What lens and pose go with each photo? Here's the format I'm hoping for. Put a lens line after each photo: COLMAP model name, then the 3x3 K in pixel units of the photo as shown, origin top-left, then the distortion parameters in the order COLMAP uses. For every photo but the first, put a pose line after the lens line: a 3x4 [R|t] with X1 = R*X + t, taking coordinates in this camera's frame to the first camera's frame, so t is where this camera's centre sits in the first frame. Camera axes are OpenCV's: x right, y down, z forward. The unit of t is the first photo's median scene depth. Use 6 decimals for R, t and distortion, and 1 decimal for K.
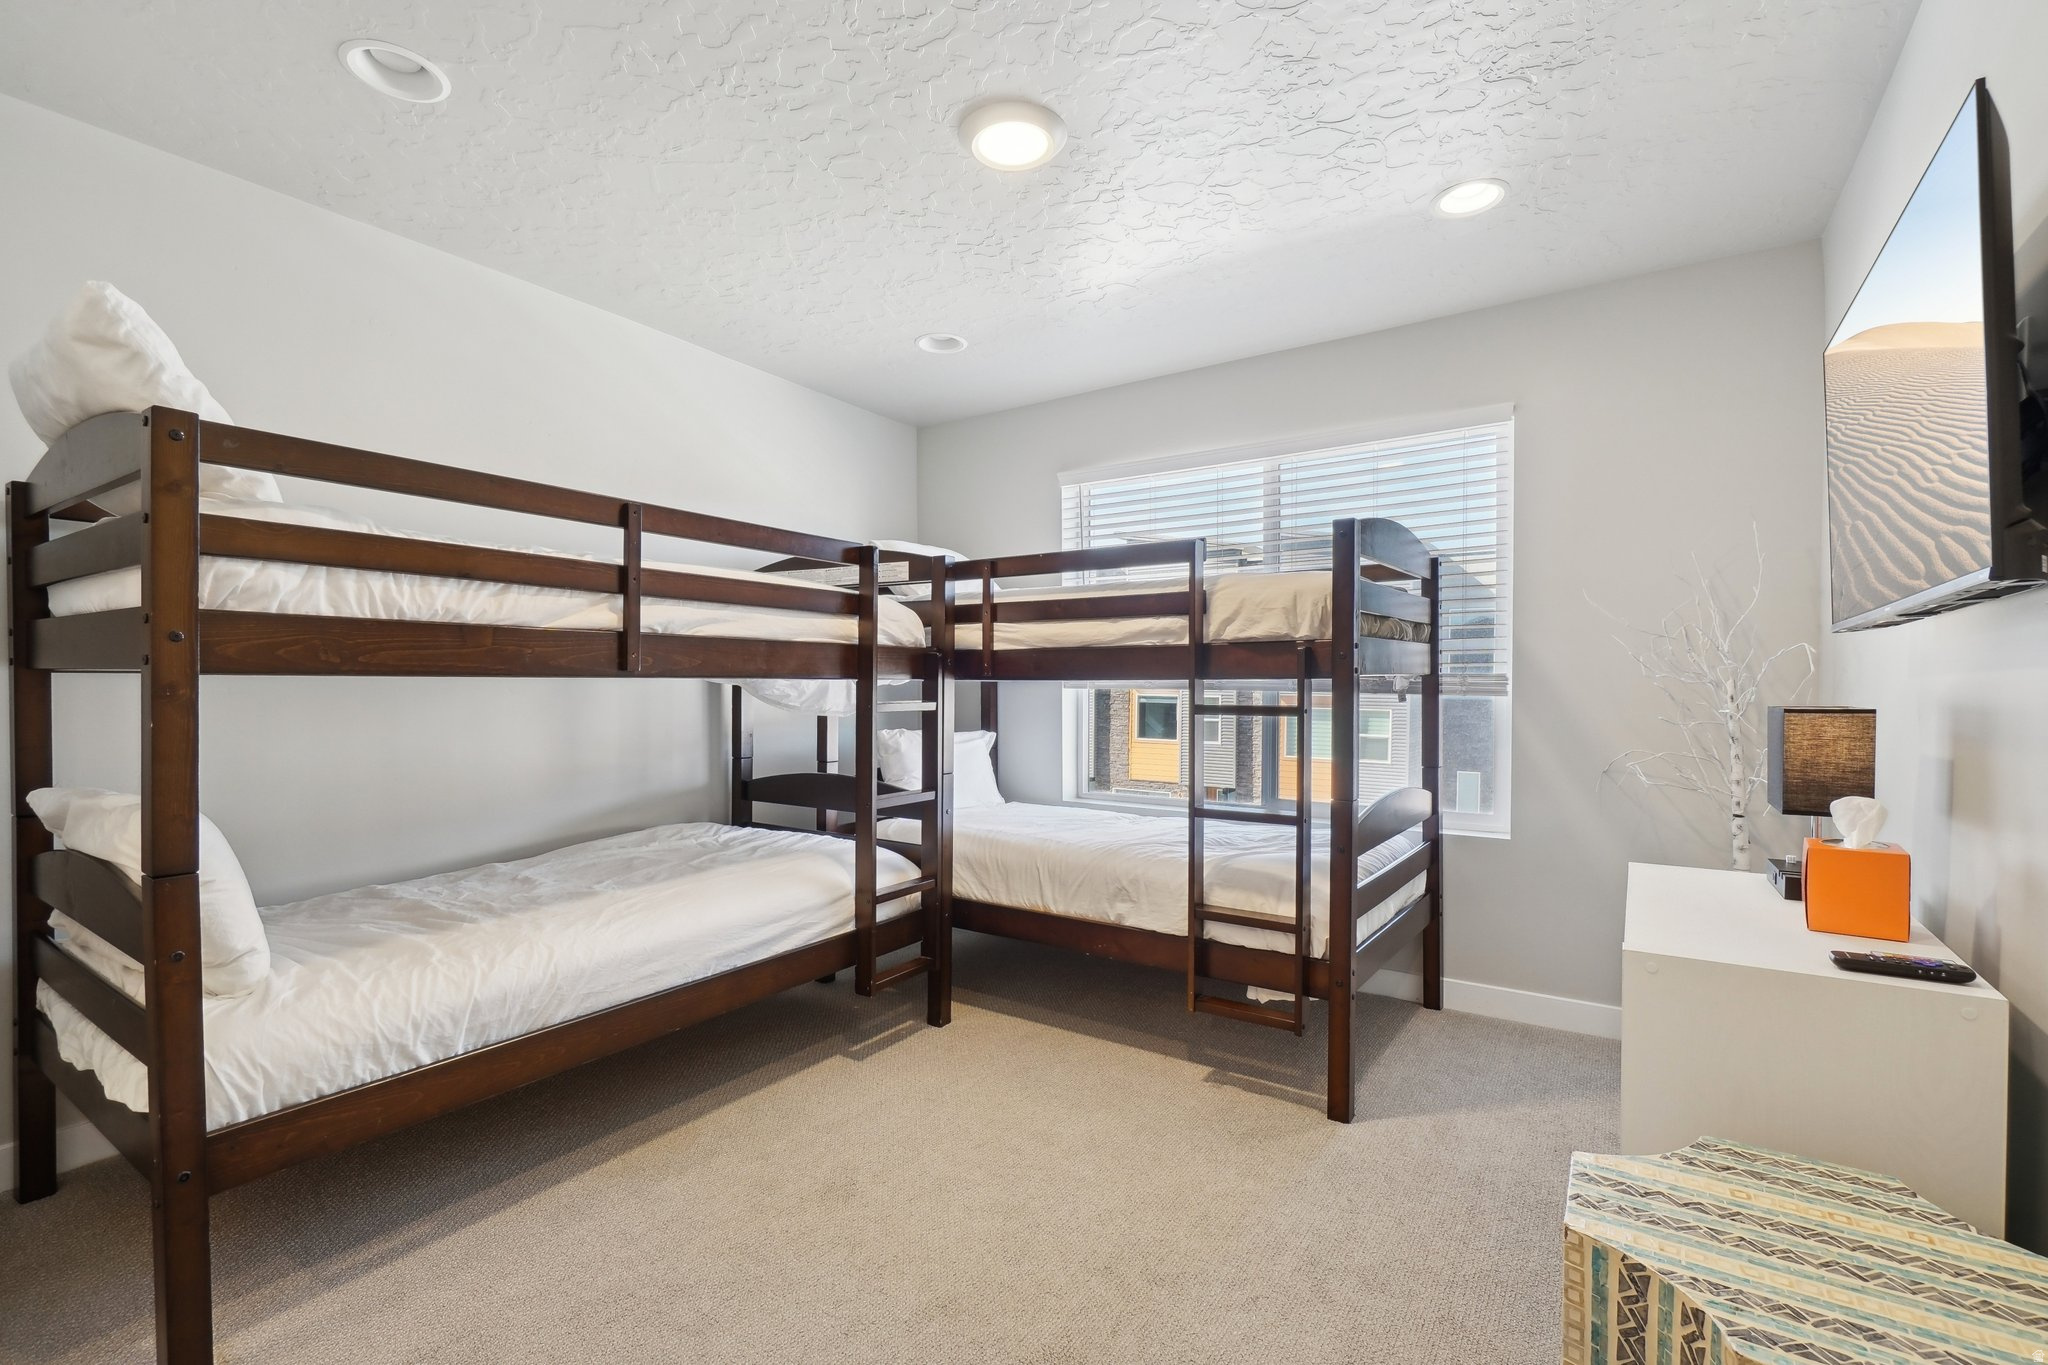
lens RADIAL K [[906.7, 0, 1007.6], [0, 906.7, 703.1], [0, 0, 1]] dist [-0.002492, -0.000257]
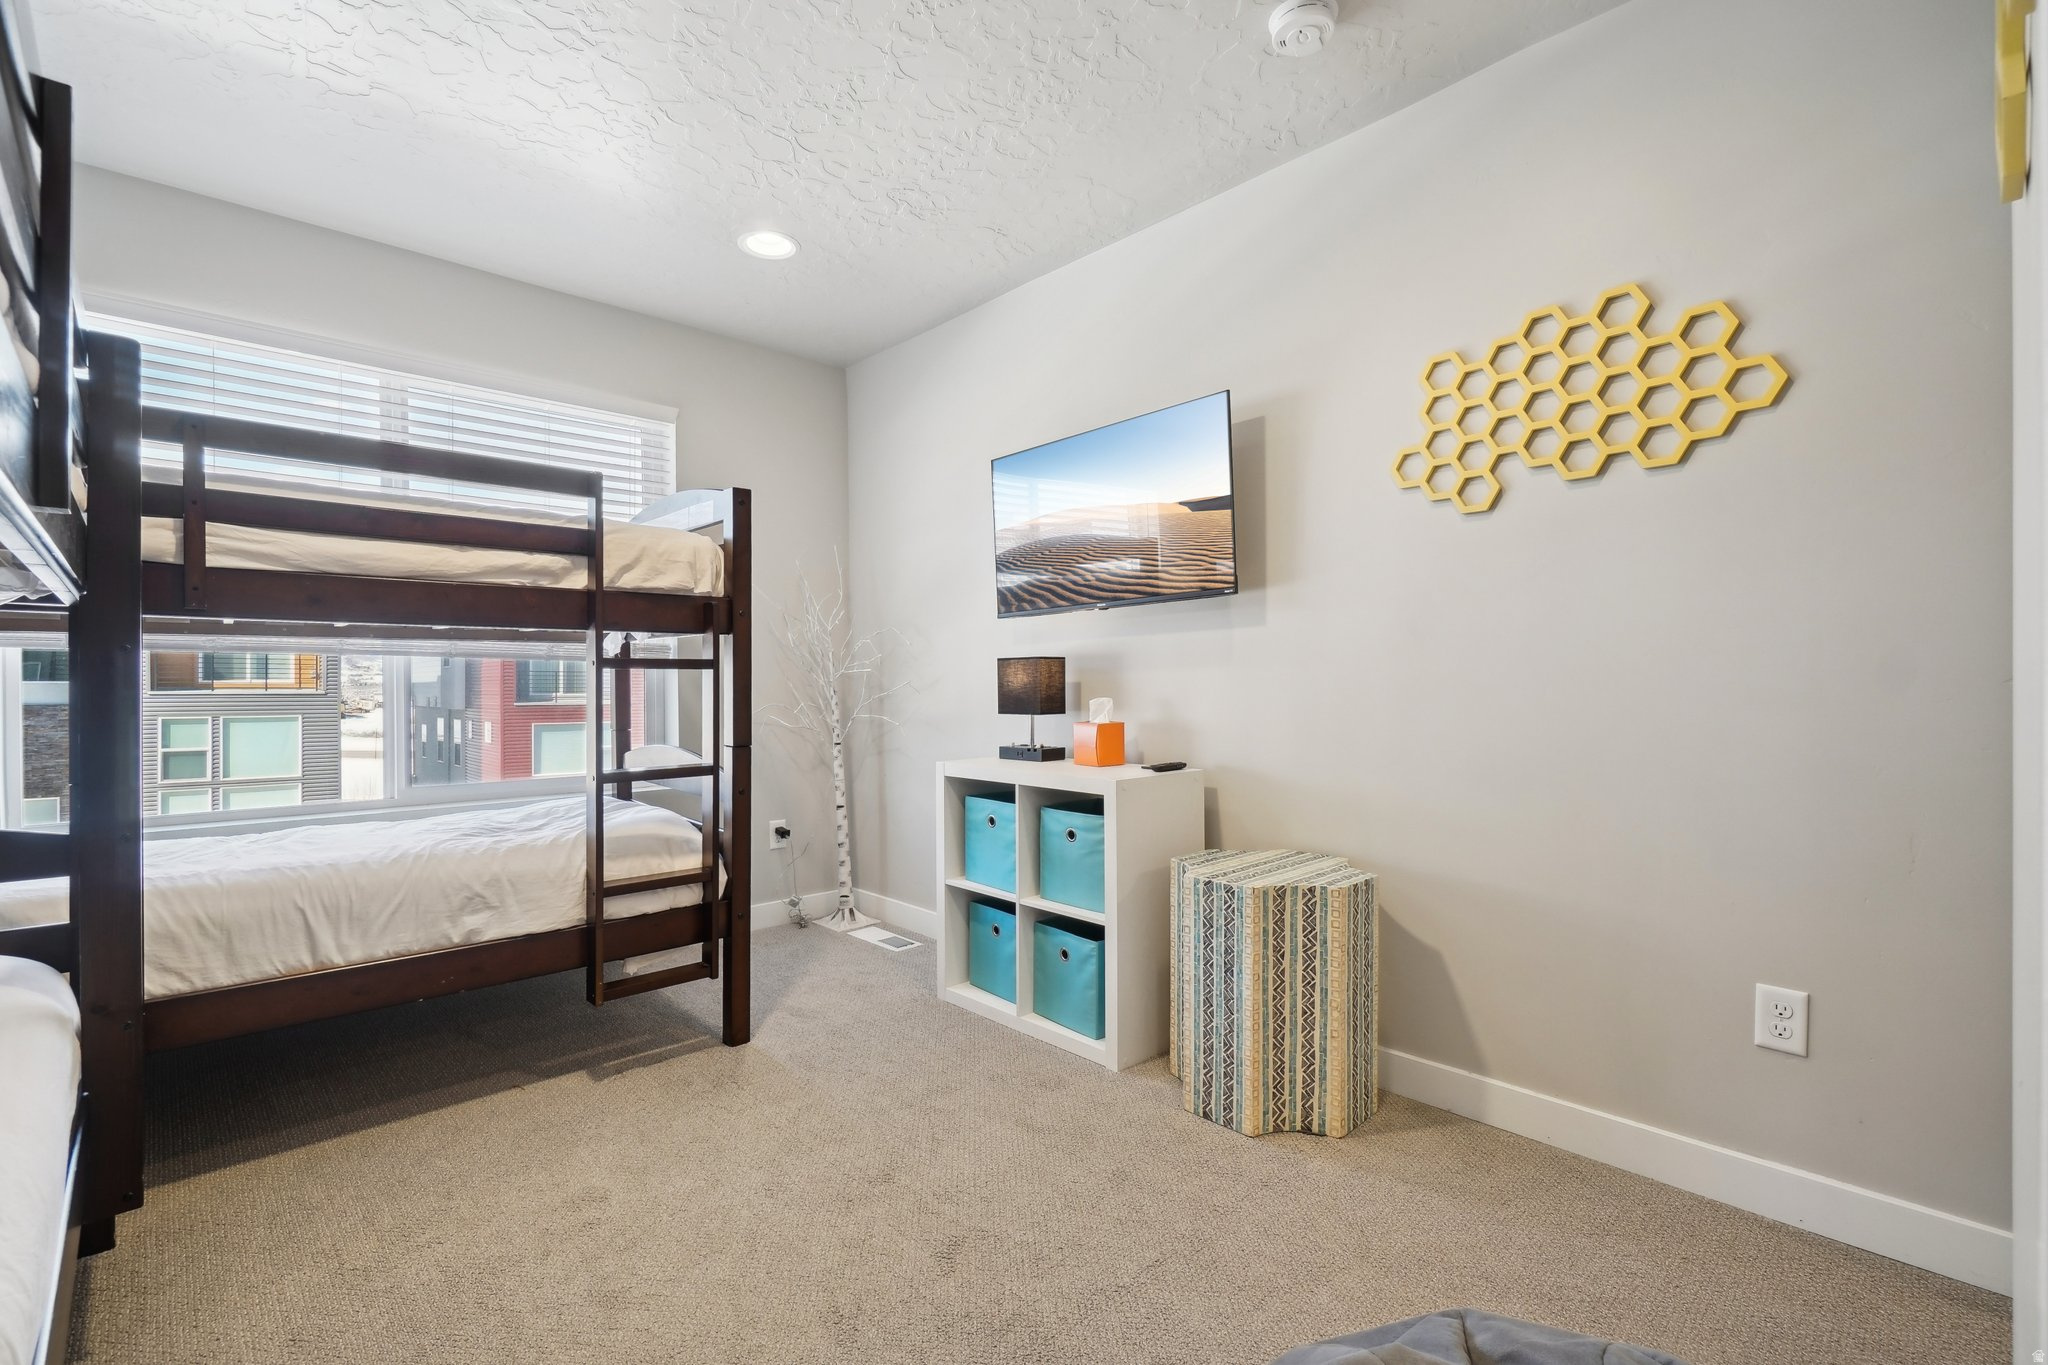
lens RADIAL K [[906.7, 0, 1007.6], [0, 906.7, 703.1], [0, 0, 1]] dist [-0.002492, -0.000257]
pose [[0.212469, -0.020909, 0.976944, -0.572210], [0.025529, 0.999549, 0.015841, 0.042057], [-0.976834, 0.021575, 0.212907, 0.417436]]
